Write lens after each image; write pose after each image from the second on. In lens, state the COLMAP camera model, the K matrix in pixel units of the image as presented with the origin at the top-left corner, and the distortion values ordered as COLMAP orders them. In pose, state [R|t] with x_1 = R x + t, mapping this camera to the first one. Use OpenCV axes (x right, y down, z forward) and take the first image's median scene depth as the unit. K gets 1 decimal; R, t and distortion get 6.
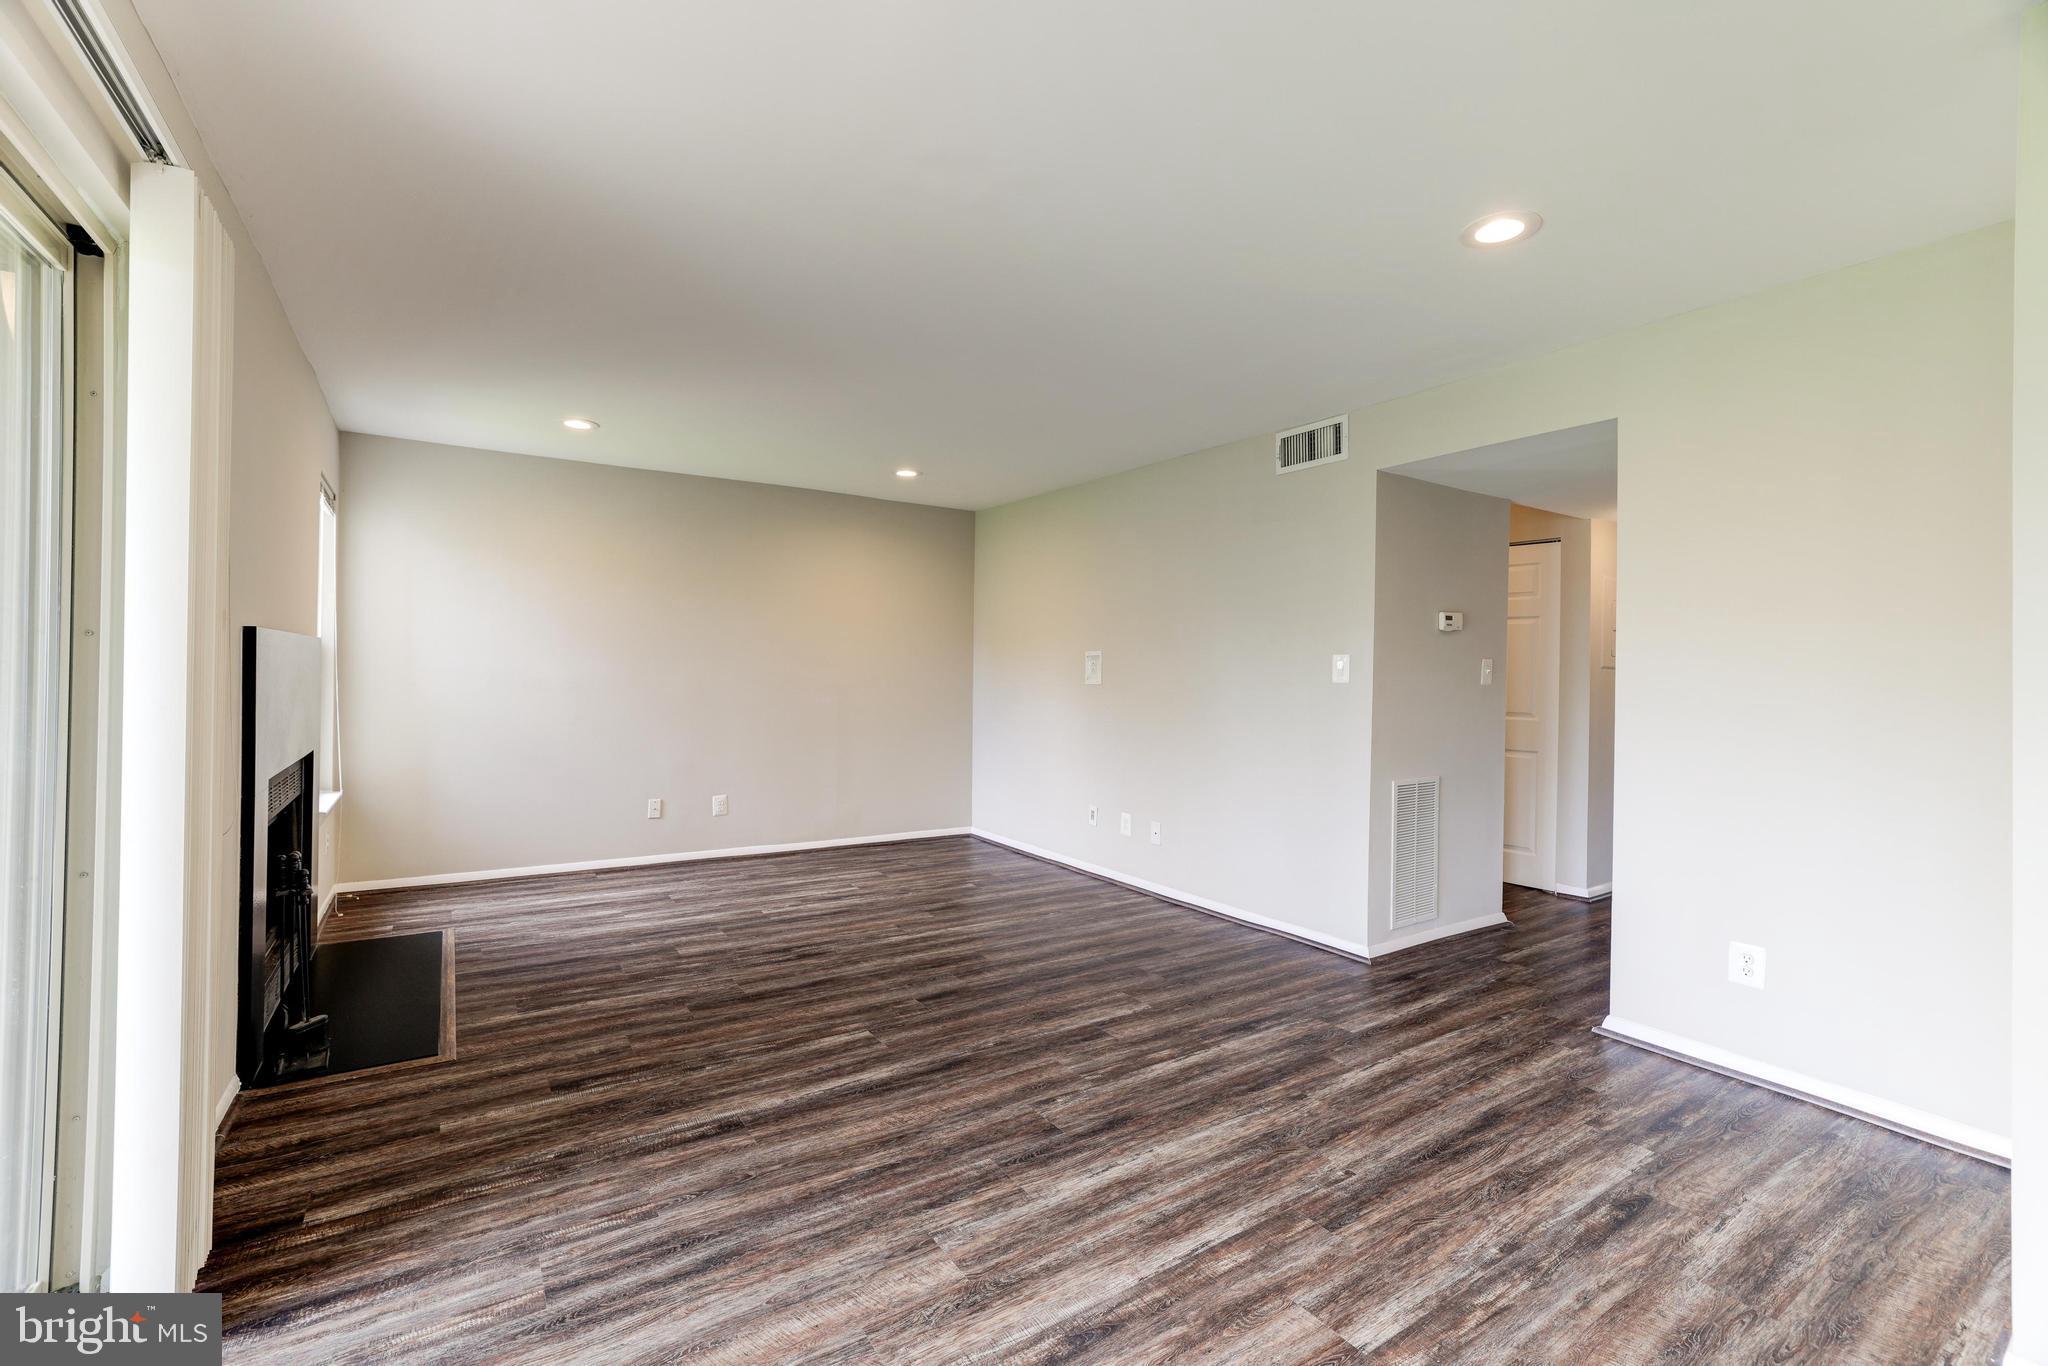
lens RADIAL K [[886.8, 0, 1016.6], [0, 886.8, 668.5], [0, 0, 1]] dist [-0.035261, 0.010206]
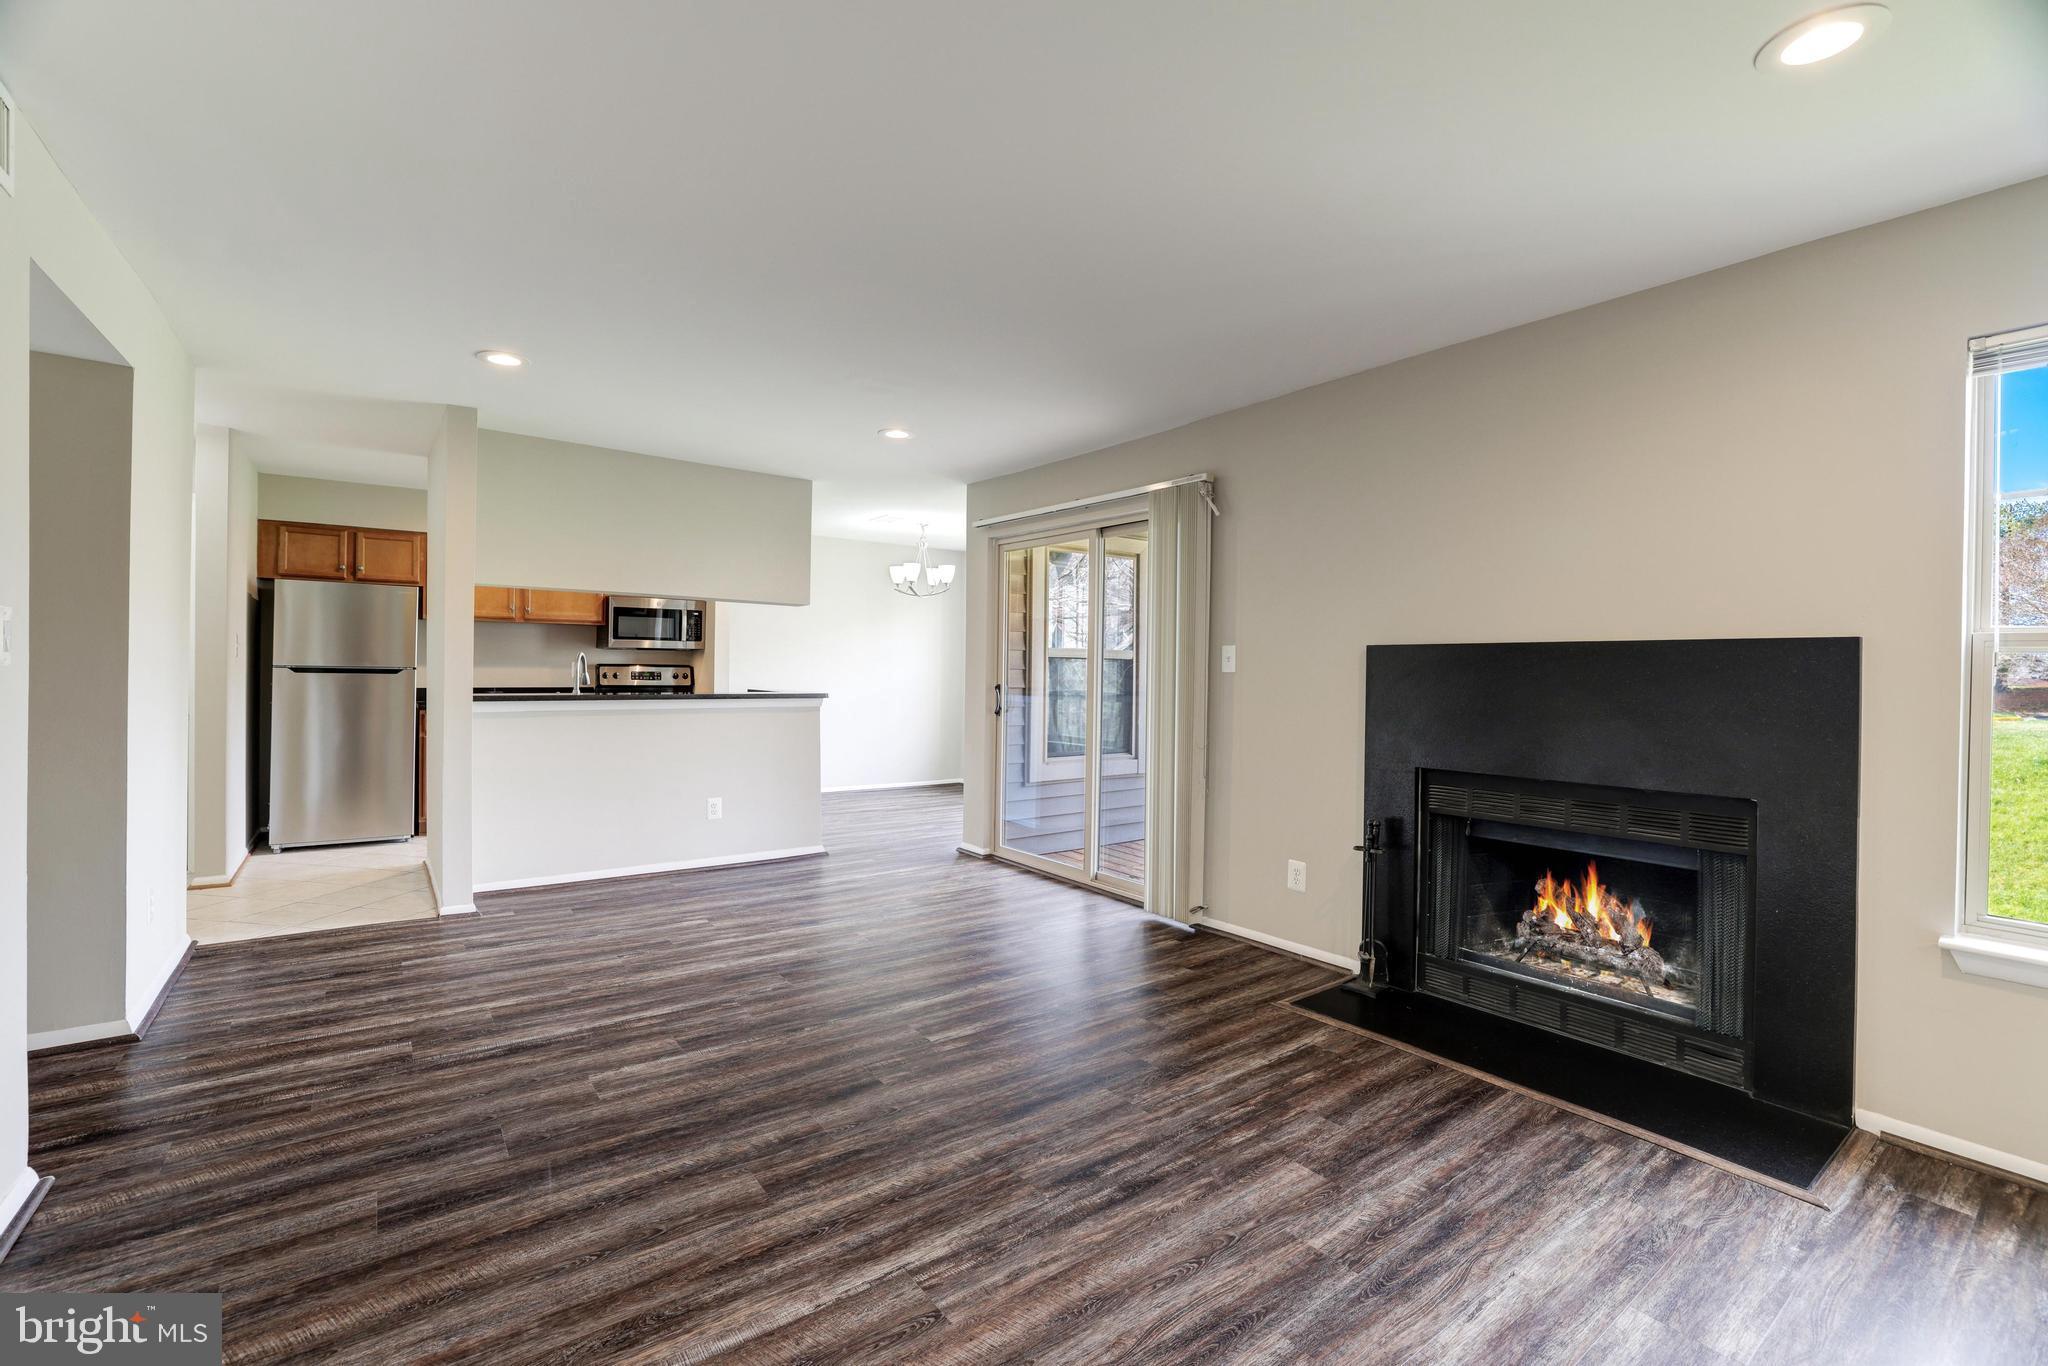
lens RADIAL K [[886.8, 0, 1020.4], [0, 886.8, 680.8], [0, 0, 1]] dist [-0.035261, 0.010206]
pose [[-0.997897, -0.025733, -0.059485, -0.229982], [-0.026361, 0.999605, 0.009793, 0.006493], [0.059209, 0.011341, -0.998181, 2.273621]]
